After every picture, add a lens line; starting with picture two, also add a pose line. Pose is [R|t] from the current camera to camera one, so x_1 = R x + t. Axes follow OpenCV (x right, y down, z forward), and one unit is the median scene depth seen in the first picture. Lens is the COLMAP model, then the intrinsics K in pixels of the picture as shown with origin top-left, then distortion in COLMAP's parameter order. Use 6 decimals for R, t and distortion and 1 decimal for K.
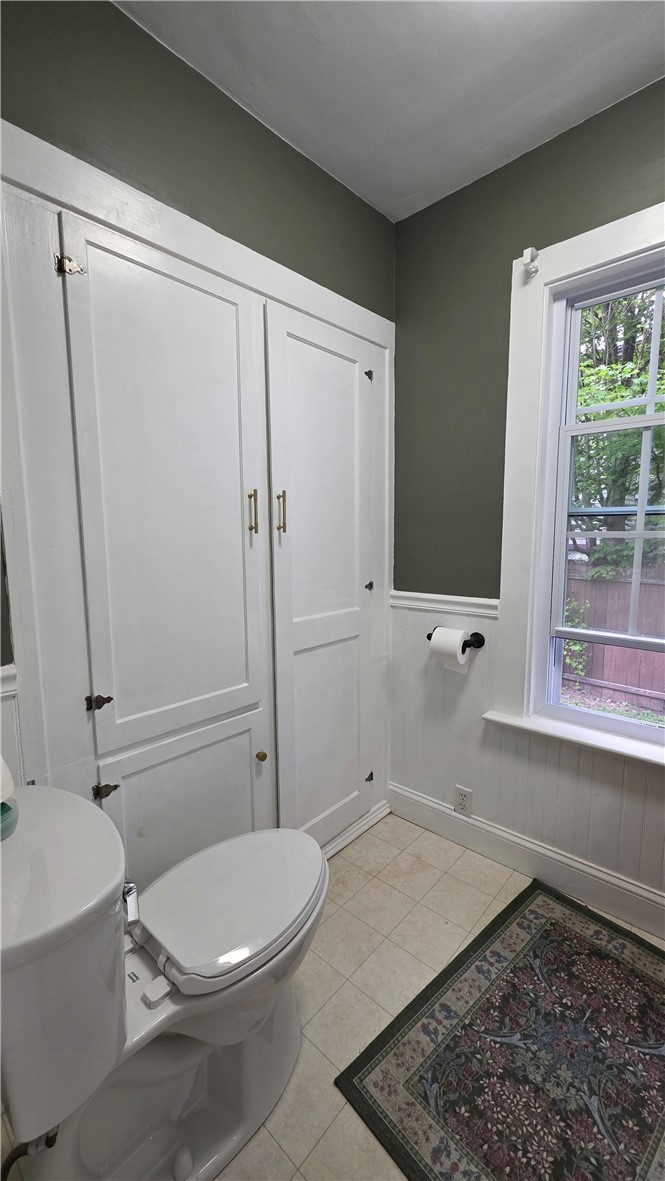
lens RADIAL K [[476.3, 0, 329.9], [0, 476.3, 591.1], [0, 0, 1]] dist [0.000730, -0.000435]
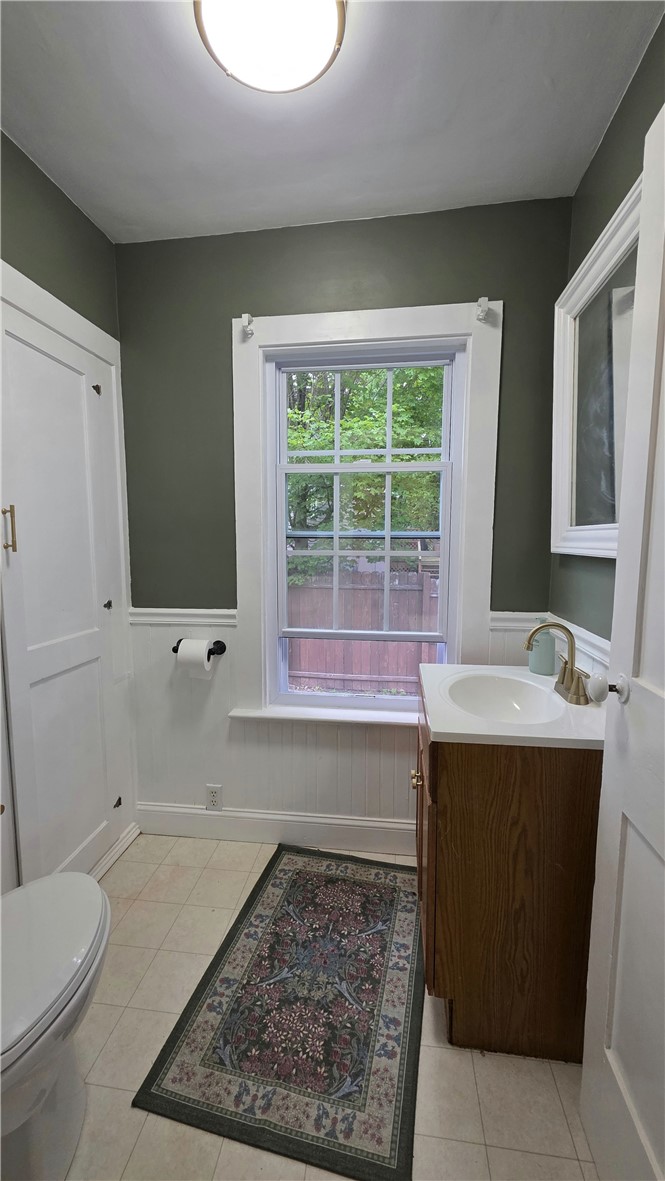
lens RADIAL K [[476.3, 0, 332.4], [0, 476.3, 590.1], [0, 0, 1]] dist [0.000730, -0.000435]
pose [[0.815861, -0.046940, 0.576339, -0.120466], [0.061177, 0.998113, -0.005311, -0.008936], [-0.575002, 0.039591, 0.817193, -0.068508]]
